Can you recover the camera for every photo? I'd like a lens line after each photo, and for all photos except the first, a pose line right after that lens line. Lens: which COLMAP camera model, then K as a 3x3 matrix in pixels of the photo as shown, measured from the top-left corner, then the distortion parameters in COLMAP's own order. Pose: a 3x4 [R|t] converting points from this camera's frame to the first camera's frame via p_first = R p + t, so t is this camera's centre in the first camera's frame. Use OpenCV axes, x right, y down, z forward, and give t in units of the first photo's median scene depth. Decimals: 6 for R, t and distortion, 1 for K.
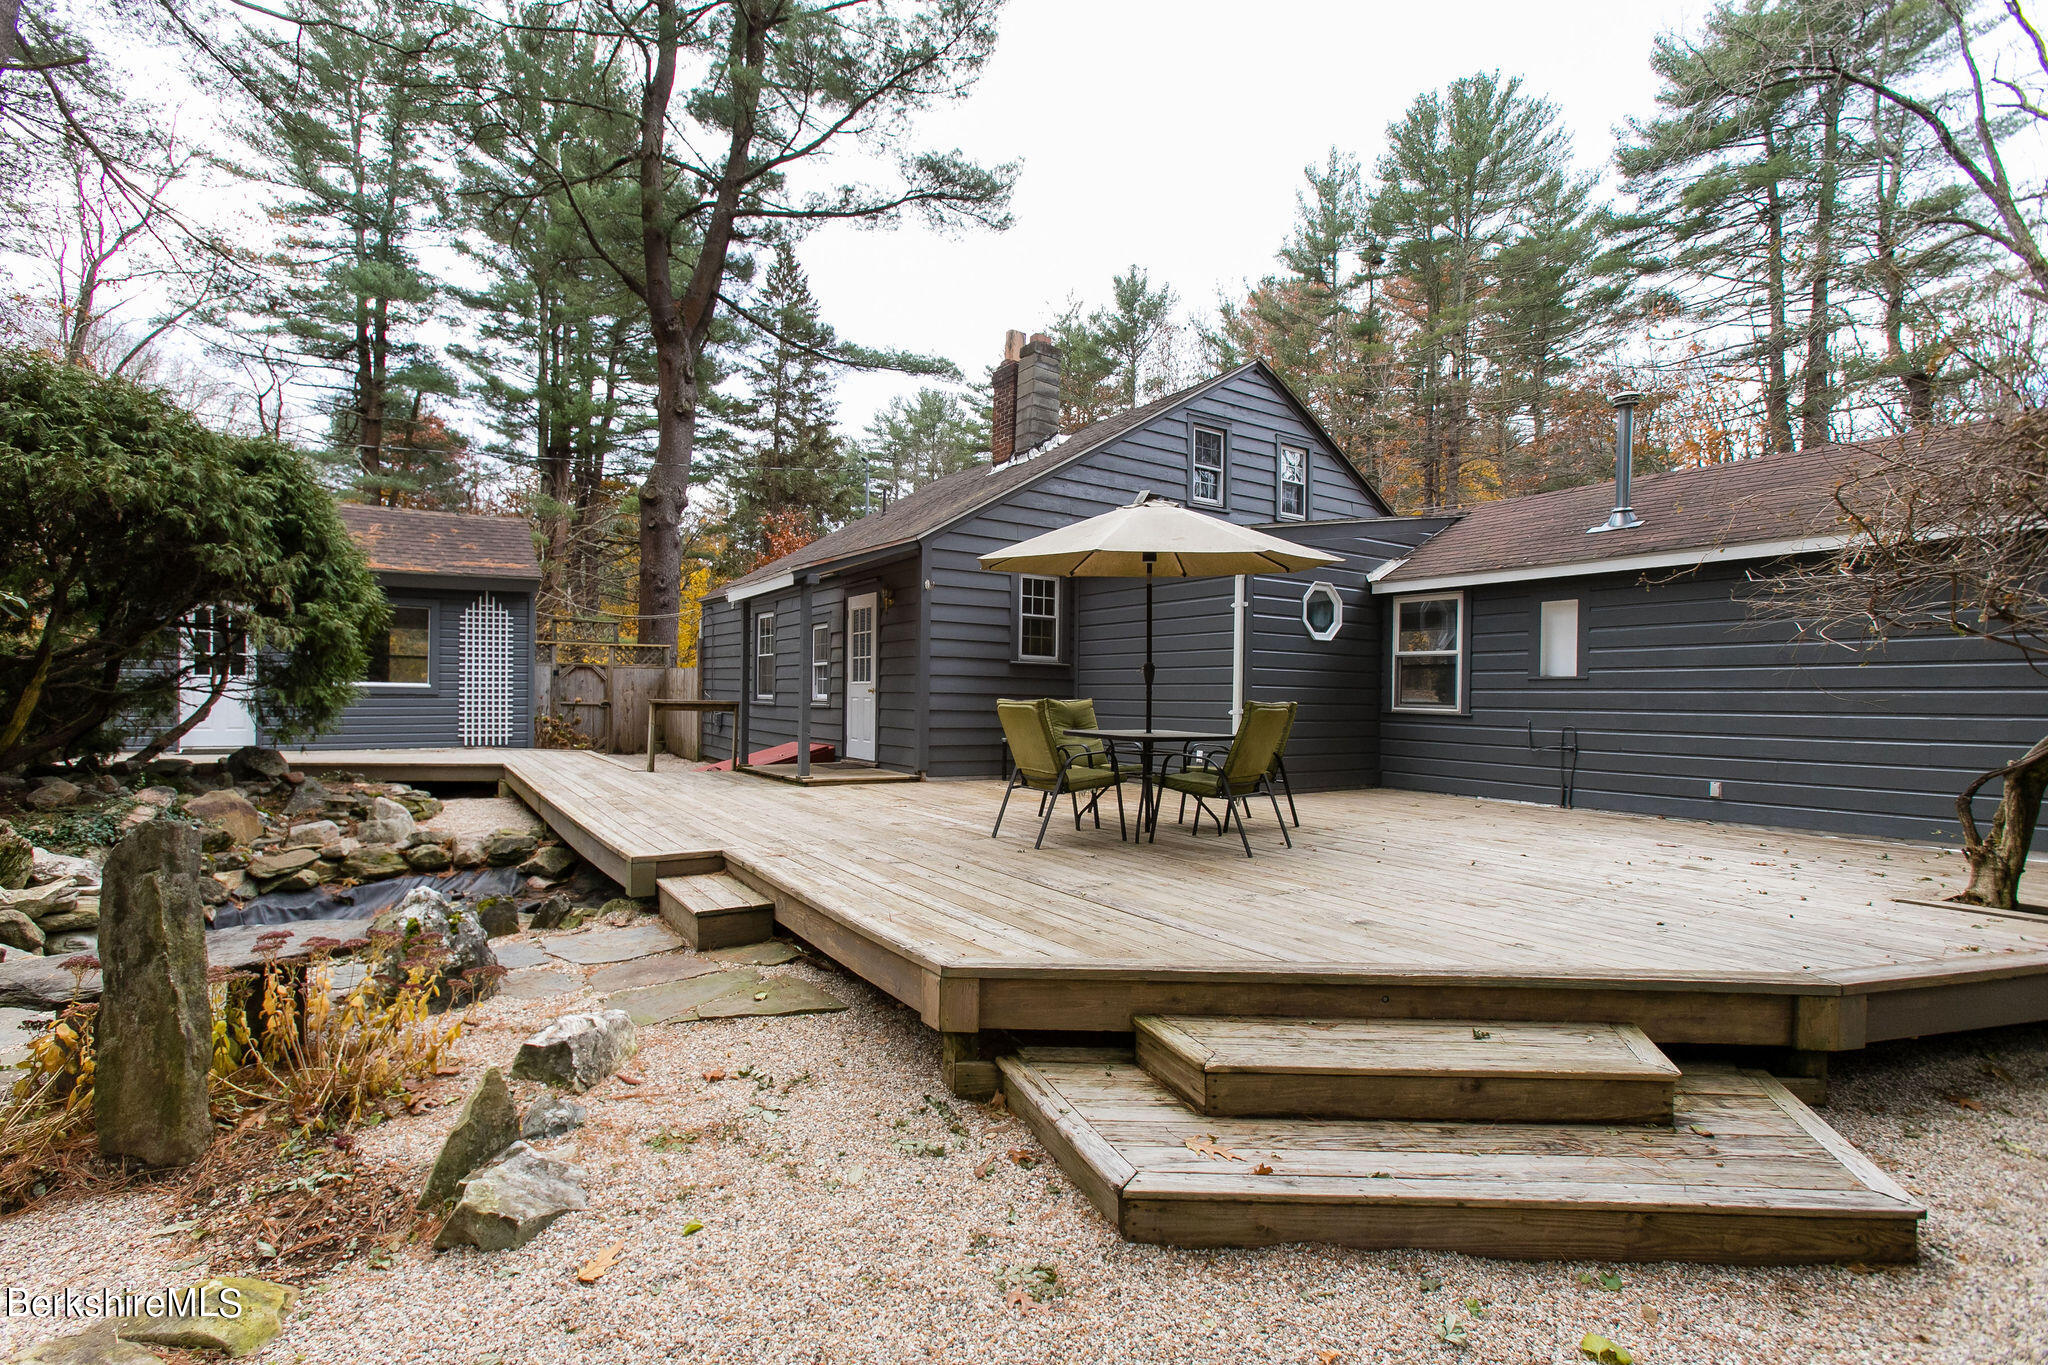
lens RADIAL K [[896.2, 0, 1009.5], [0, 896.2, 695.2], [0, 0, 1]] dist [-0.002553, 0.005280]
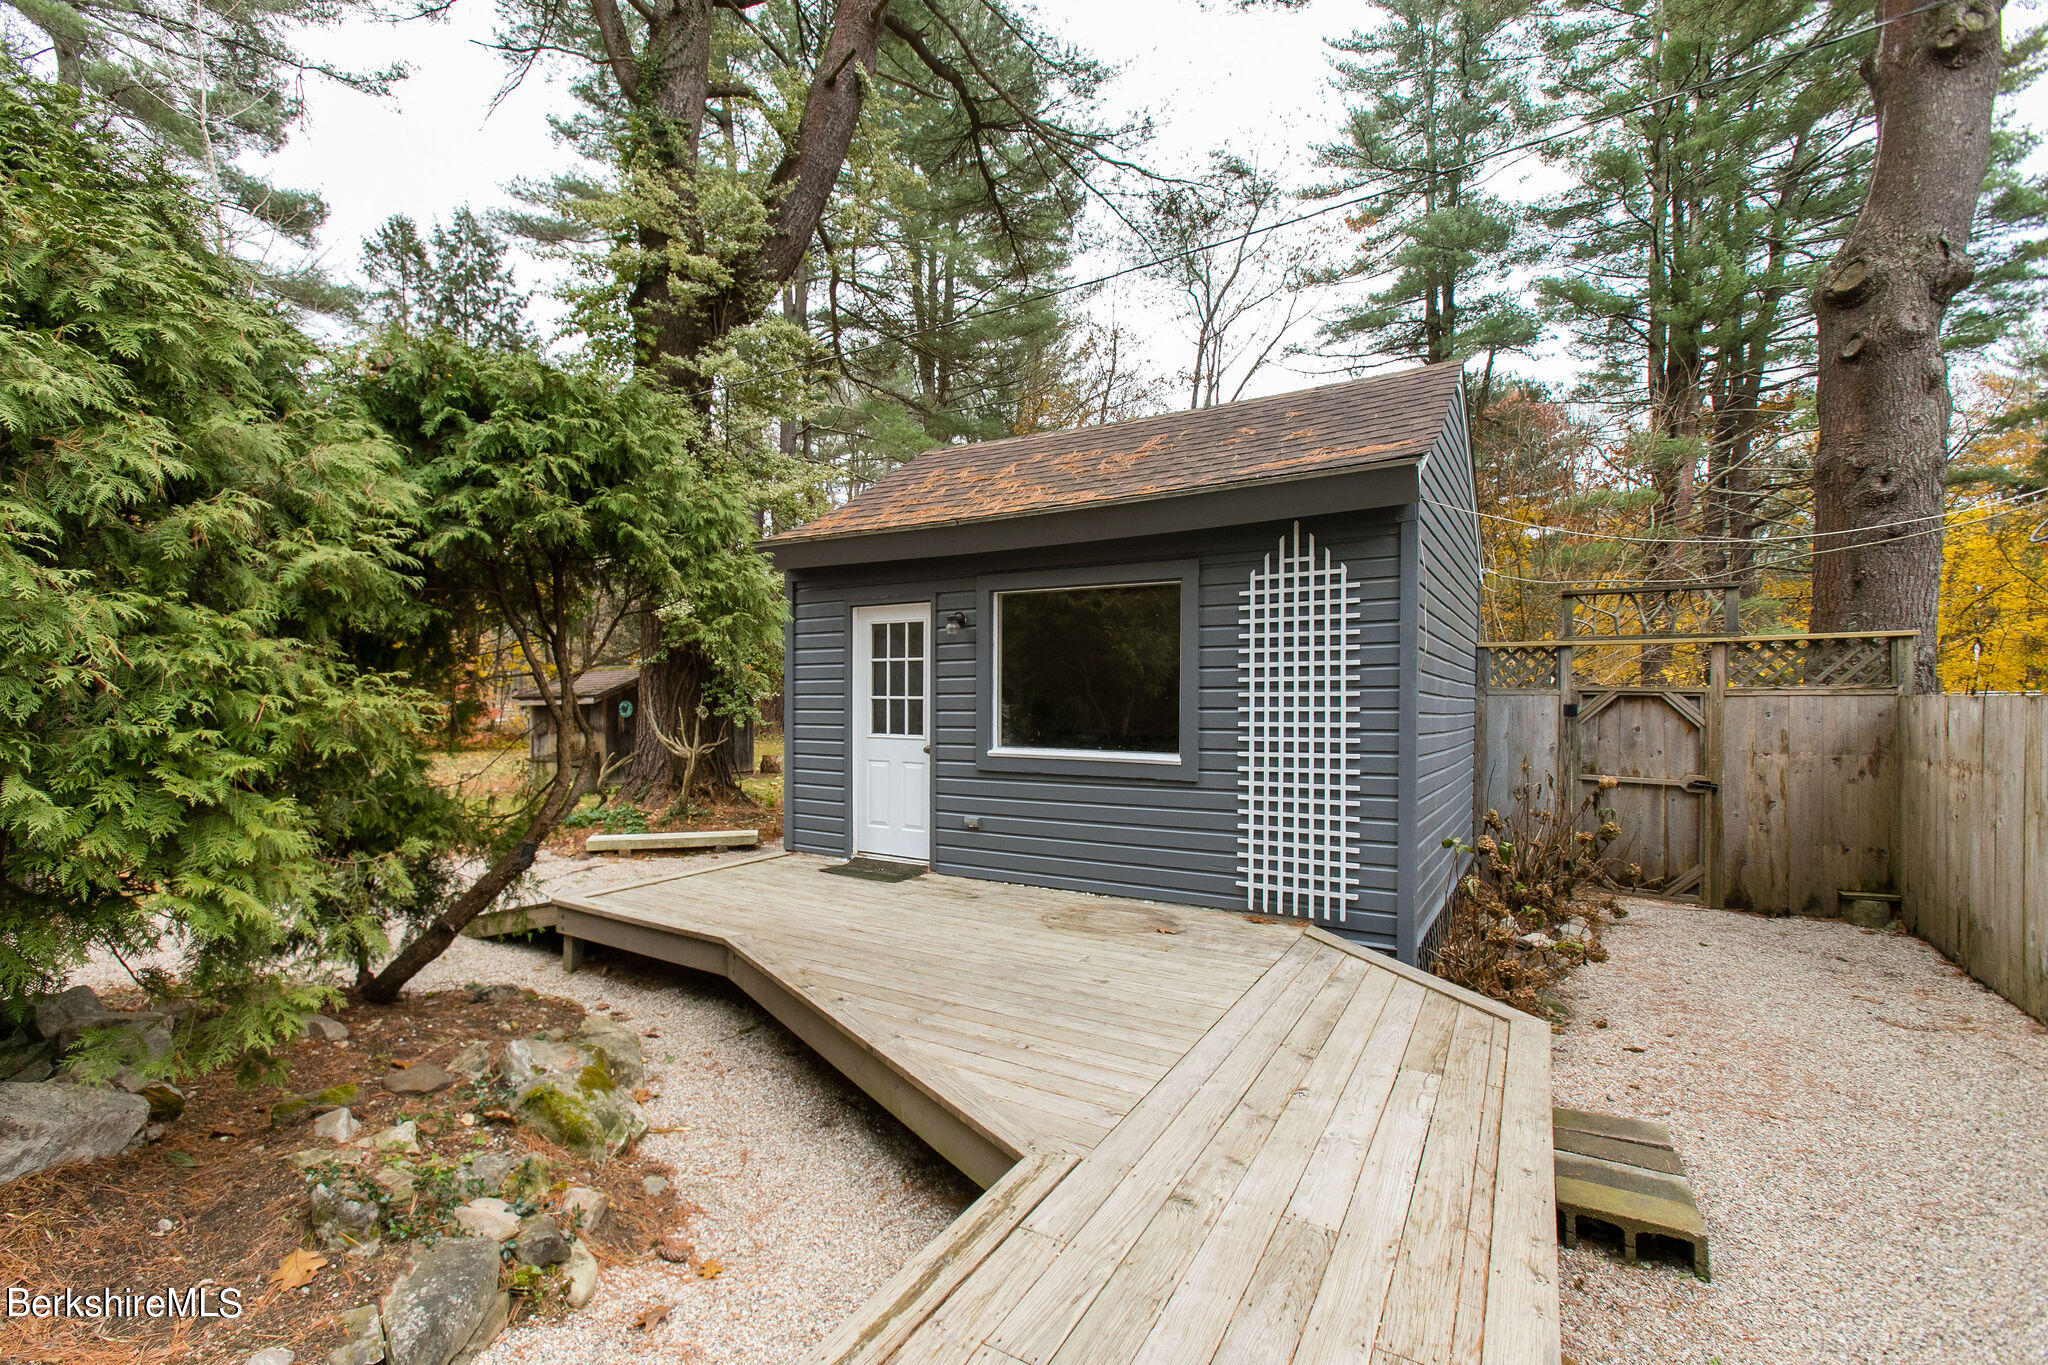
lens RADIAL K [[896.2, 0, 990.2], [0, 896.2, 707.5], [0, 0, 1]] dist [-0.002553, 0.005280]
pose [[0.408485, -0.001311, -0.912764, -0.094032], [0.003384, 0.999994, 0.000078, -0.011901], [0.912759, -0.003120, 0.408487, 0.240216]]
